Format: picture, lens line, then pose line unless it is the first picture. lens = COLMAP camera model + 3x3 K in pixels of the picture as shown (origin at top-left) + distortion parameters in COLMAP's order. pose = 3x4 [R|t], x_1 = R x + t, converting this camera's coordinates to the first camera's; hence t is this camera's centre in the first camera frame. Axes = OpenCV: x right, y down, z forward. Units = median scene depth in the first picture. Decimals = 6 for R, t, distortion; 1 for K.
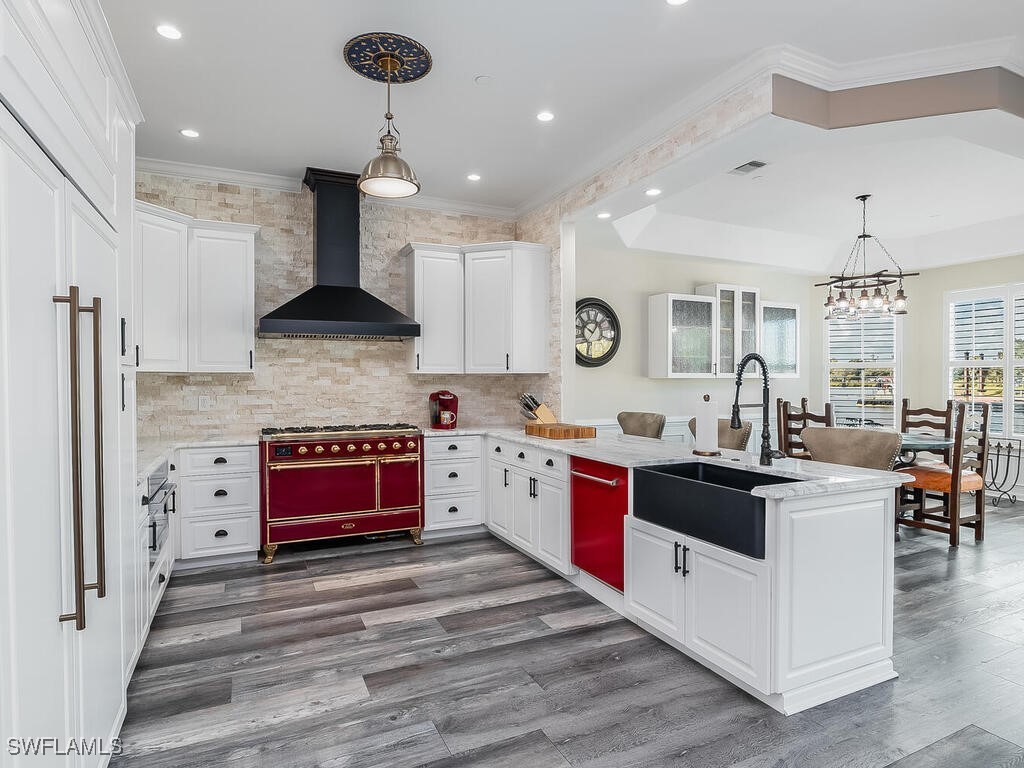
lens RADIAL K [[560.3, 0, 518.0], [0, 560.3, 384.7], [0, 0, 1]] dist [-0.017164, 0.002670]
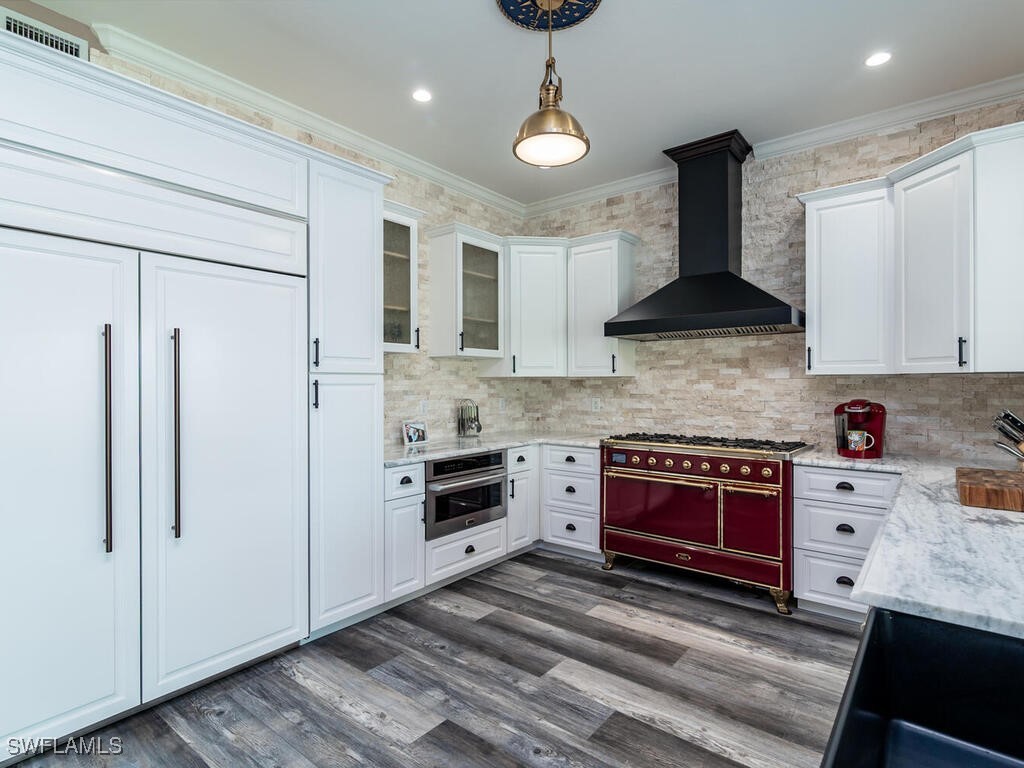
lens RADIAL K [[524.5, 0, 513.8], [0, 524.5, 382.5], [0, 0, 1]] dist [-0.000161, 0.000387]
pose [[0.435498, -0.000224, -0.900190, 0.312386], [-0.006211, 0.999975, -0.003253, -0.006976], [0.900168, 0.007008, 0.435486, 0.439888]]
